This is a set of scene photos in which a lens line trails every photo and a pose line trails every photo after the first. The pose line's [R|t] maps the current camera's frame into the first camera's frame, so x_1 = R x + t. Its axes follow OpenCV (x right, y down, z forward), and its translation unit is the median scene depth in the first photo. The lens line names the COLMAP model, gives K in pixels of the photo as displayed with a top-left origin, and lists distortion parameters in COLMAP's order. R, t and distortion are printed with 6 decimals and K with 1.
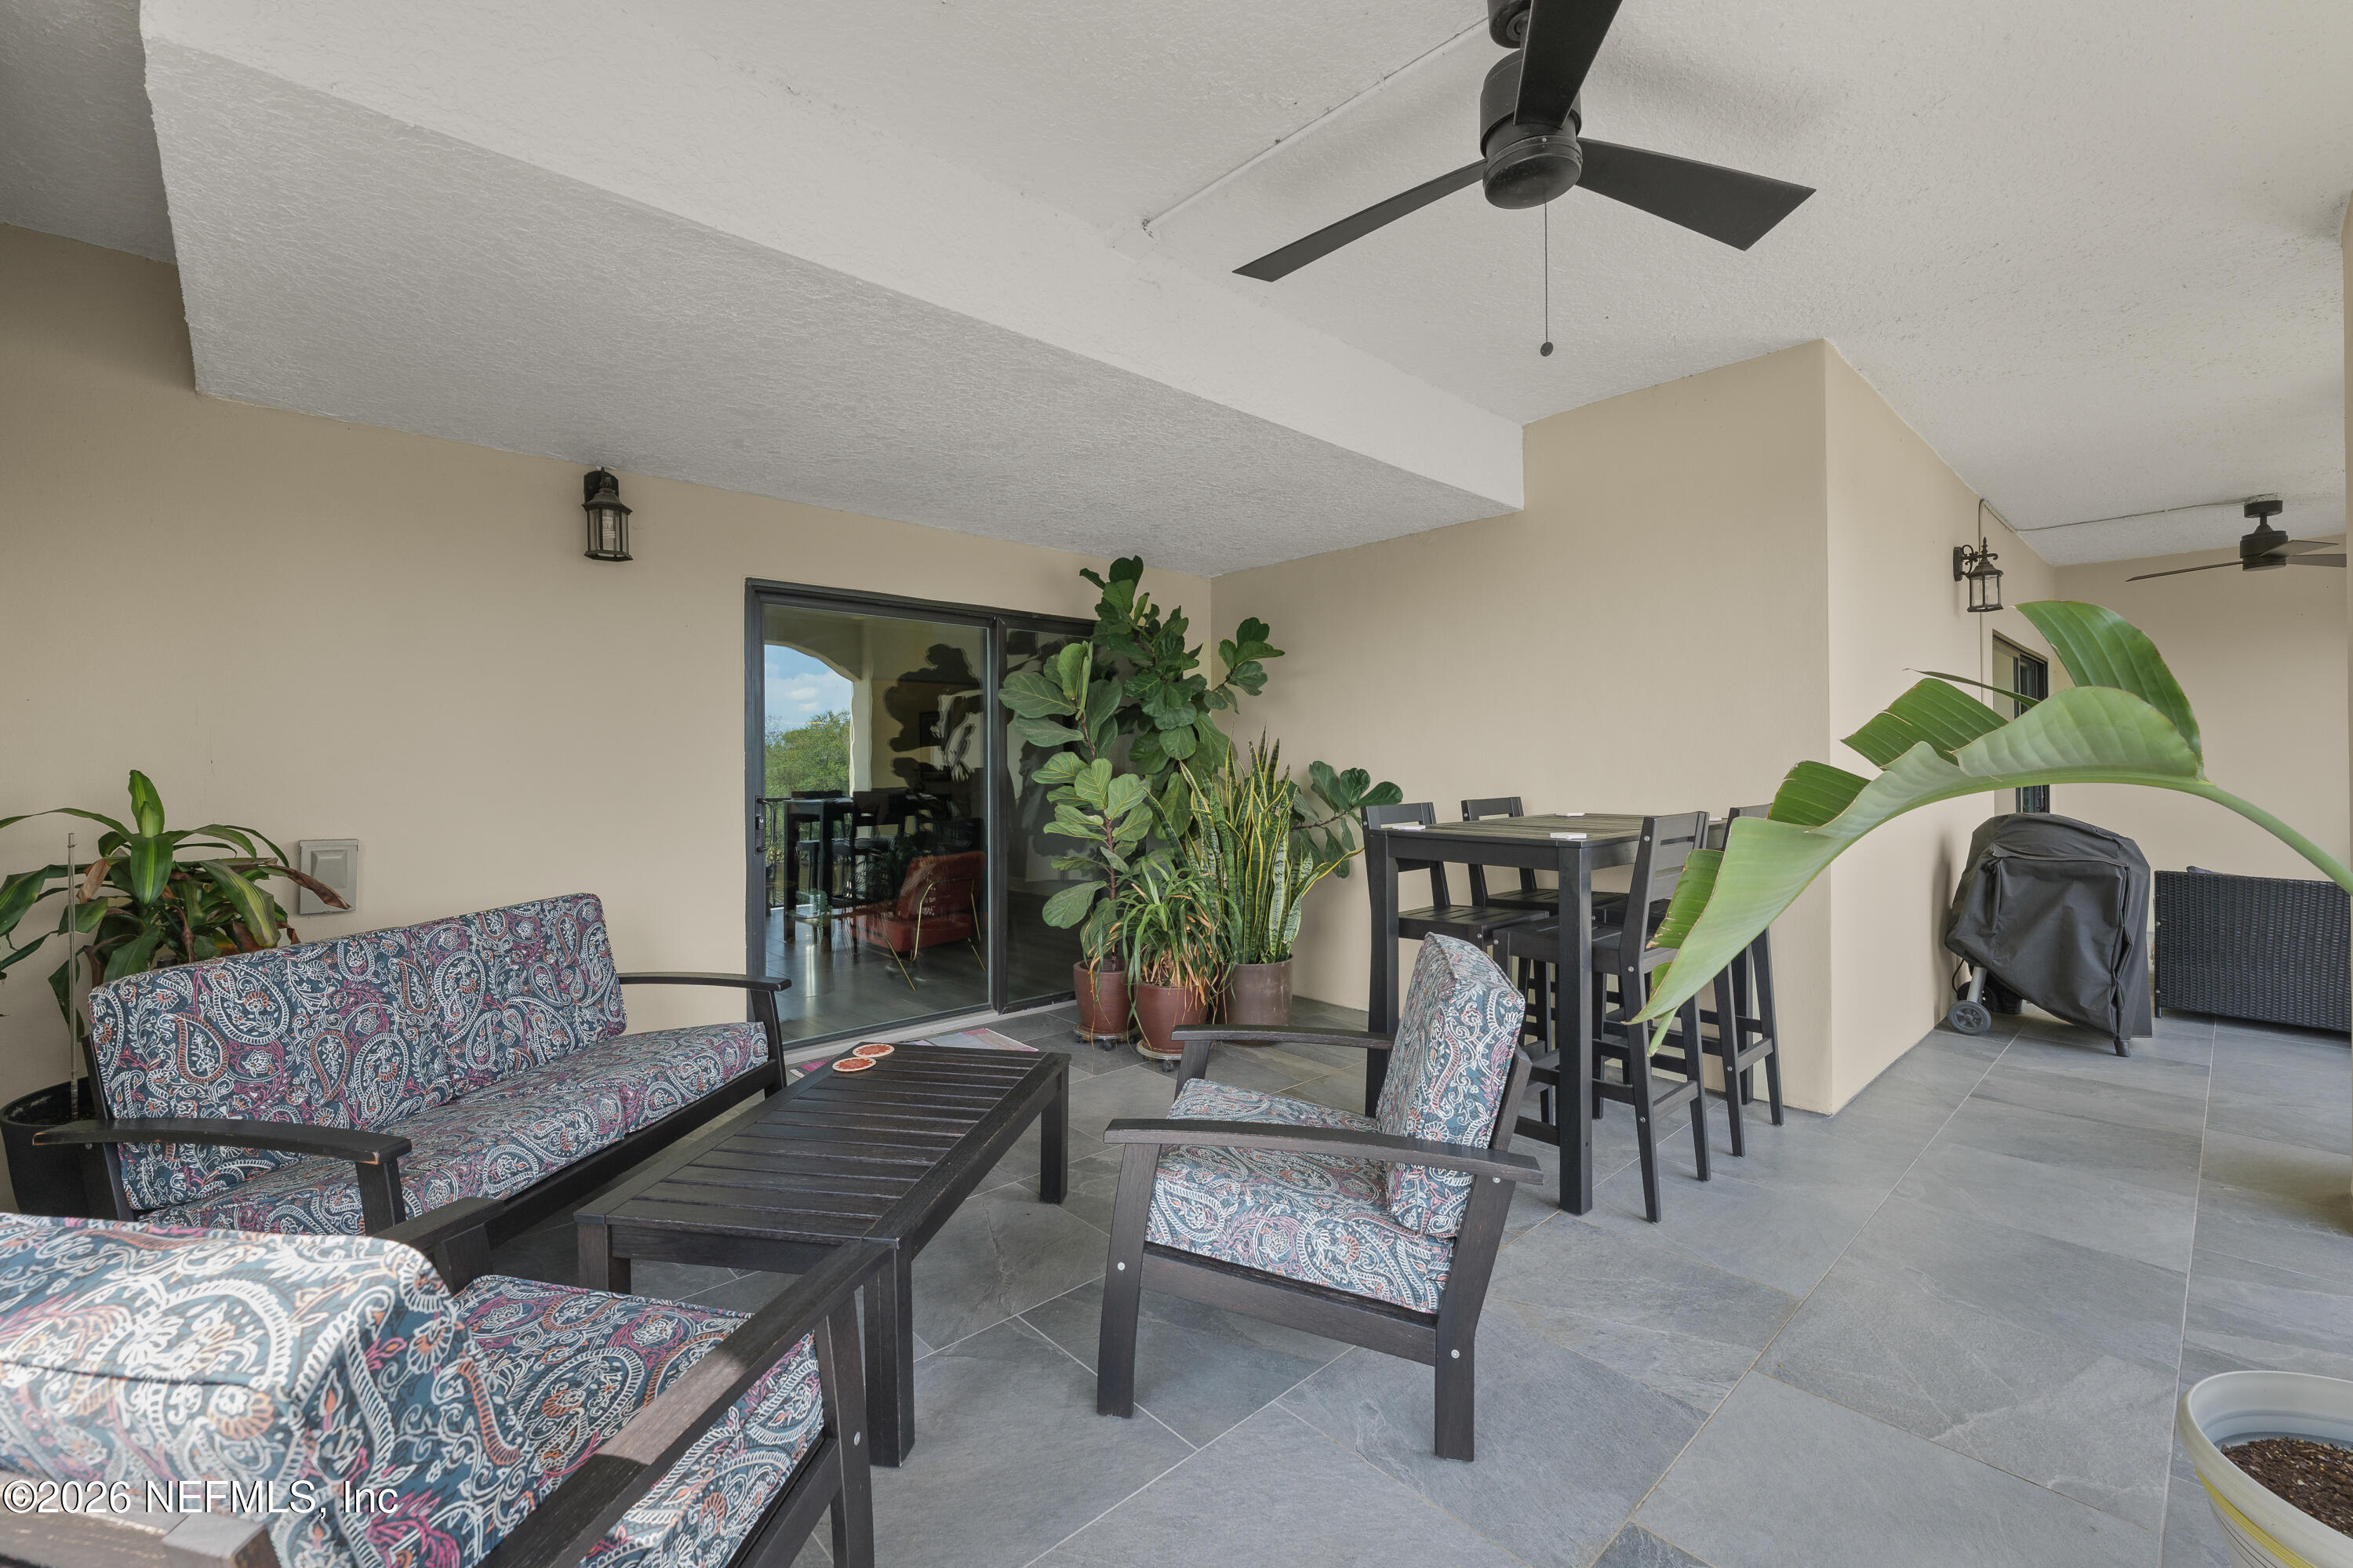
lens RADIAL K [[966.0, 0, 1176.5], [0, 966.0, 784.0], [0, 0, 1]] dist [0.001303, 0.000298]
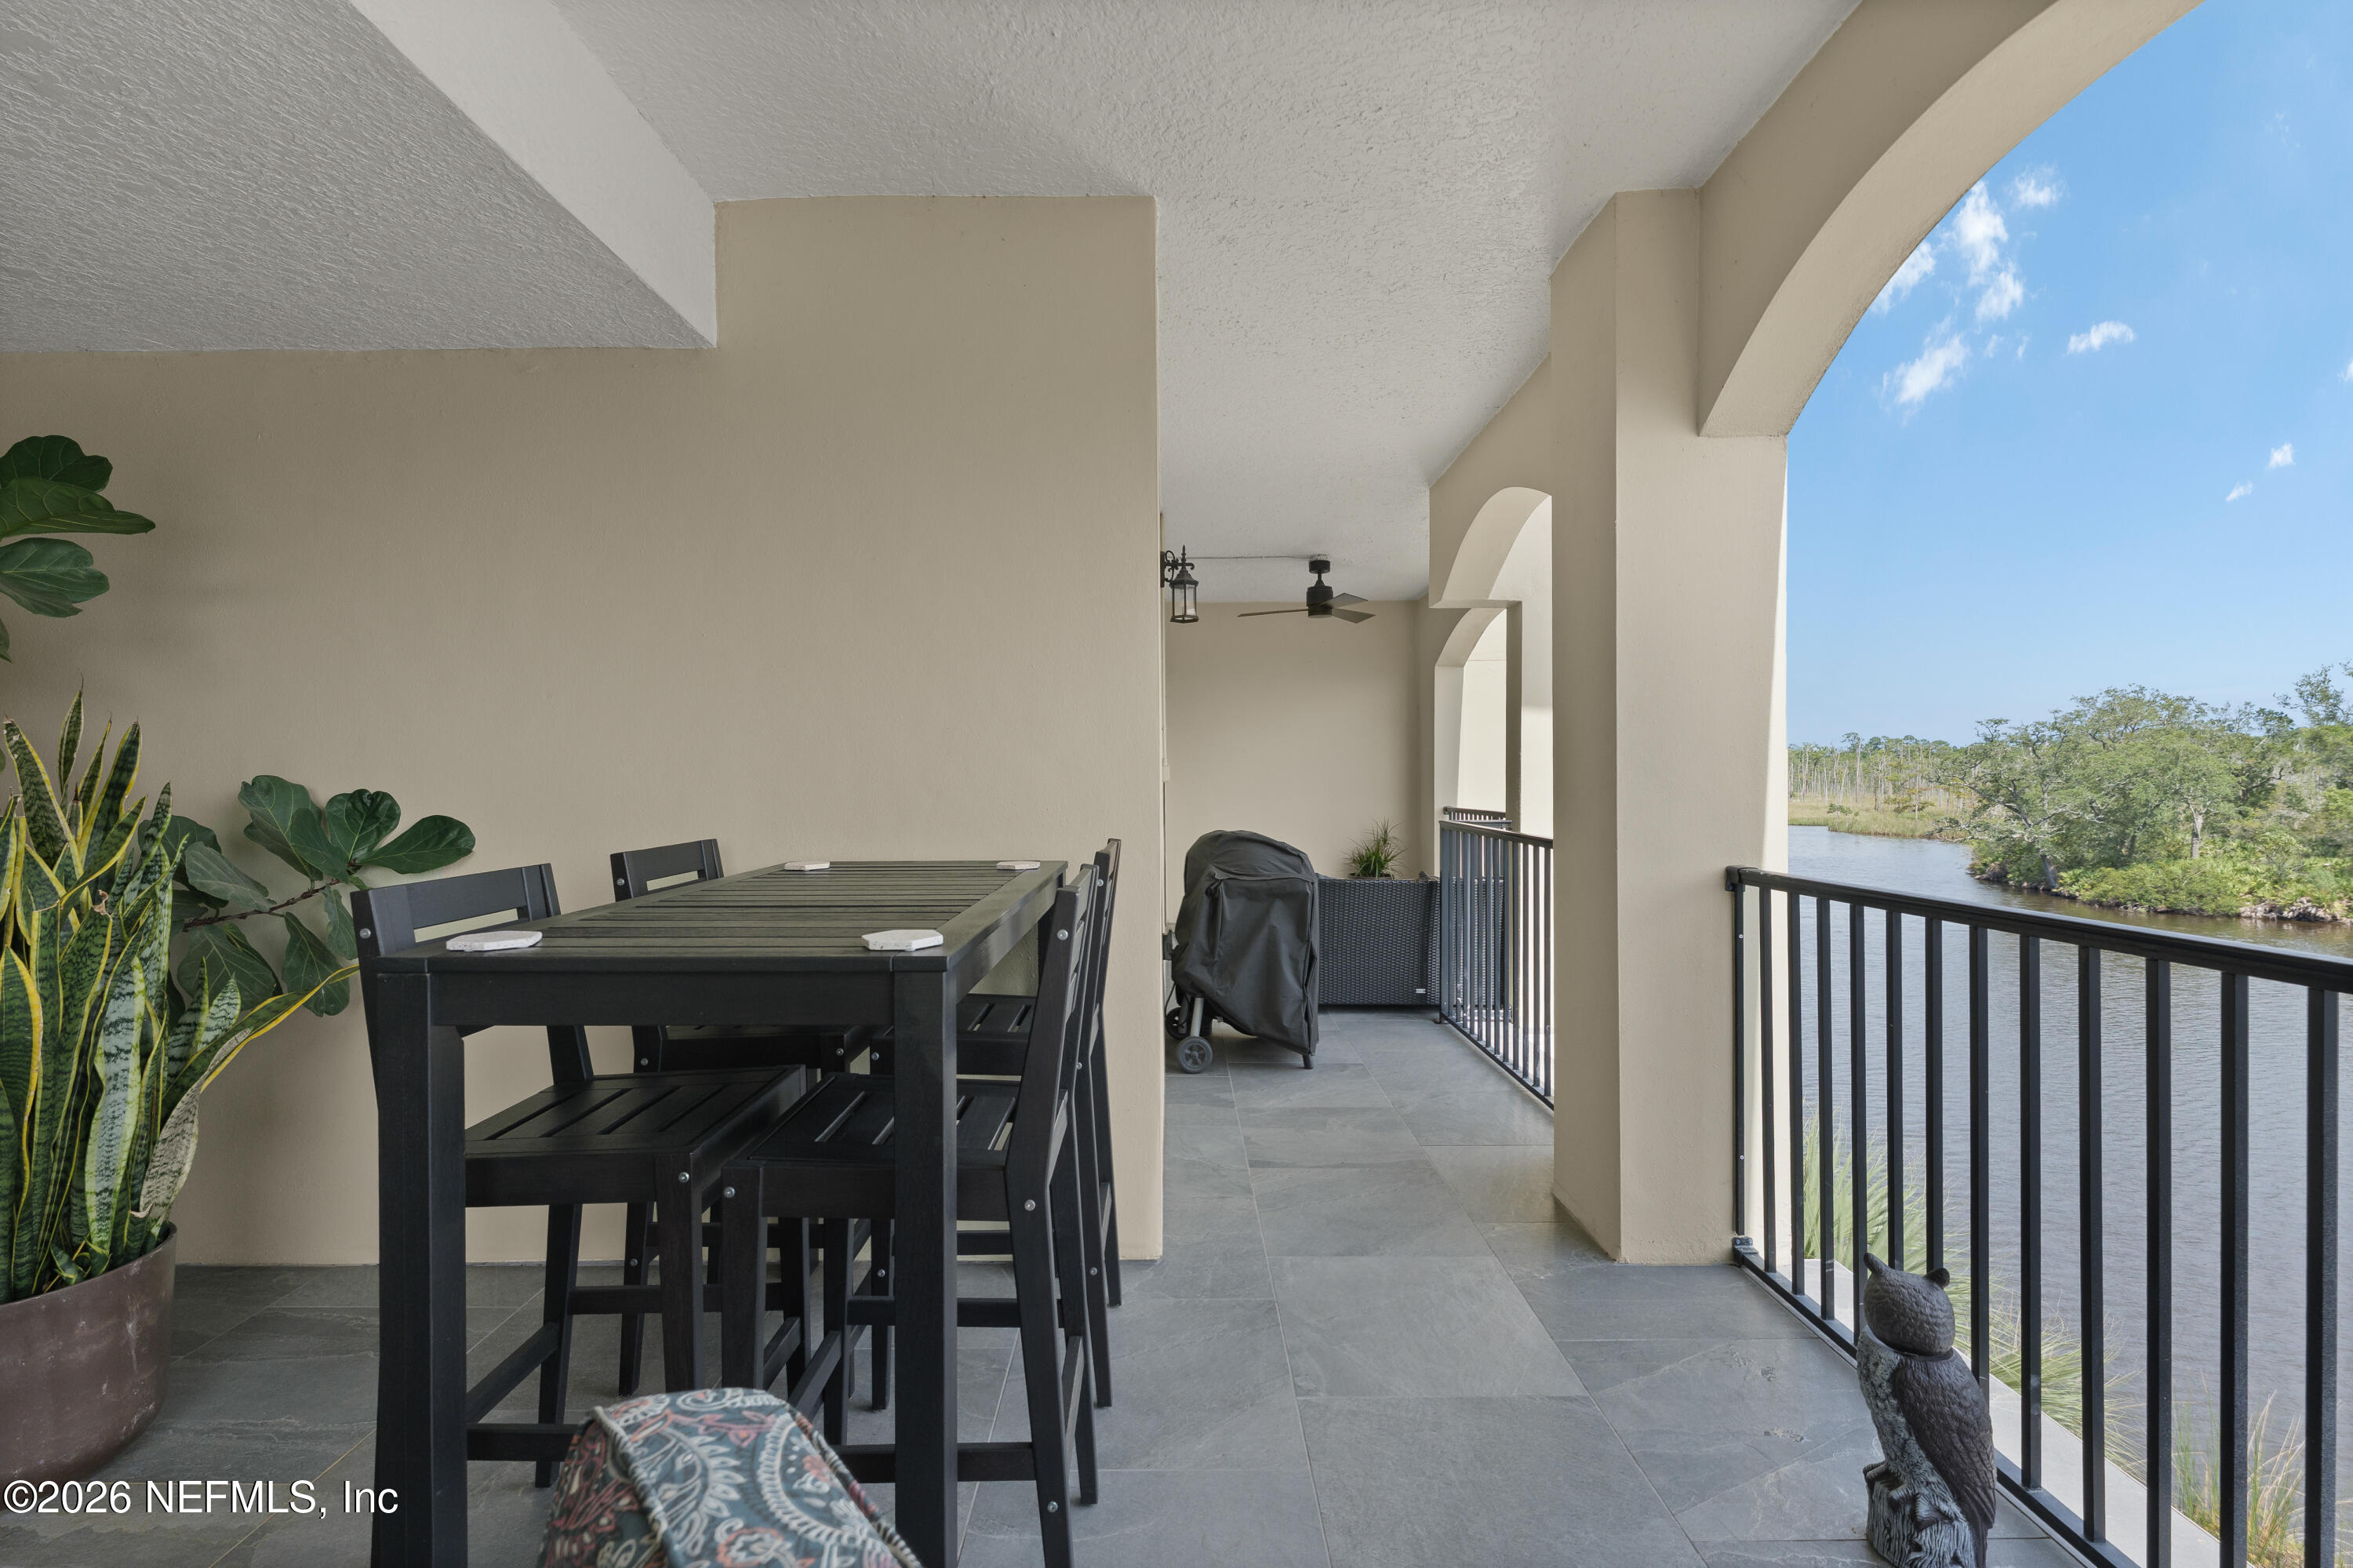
lens RADIAL K [[1031.0, 0, 1169.0], [0, 1031.0, 778.1], [0, 0, 1]] dist [-0.000978, -0.000603]
pose [[0.681875, 0.001276, 0.731467, 0.085442], [0.015237, 0.999757, -0.015949, -0.007927], [-0.731310, 0.022021, 0.681690, 0.358177]]
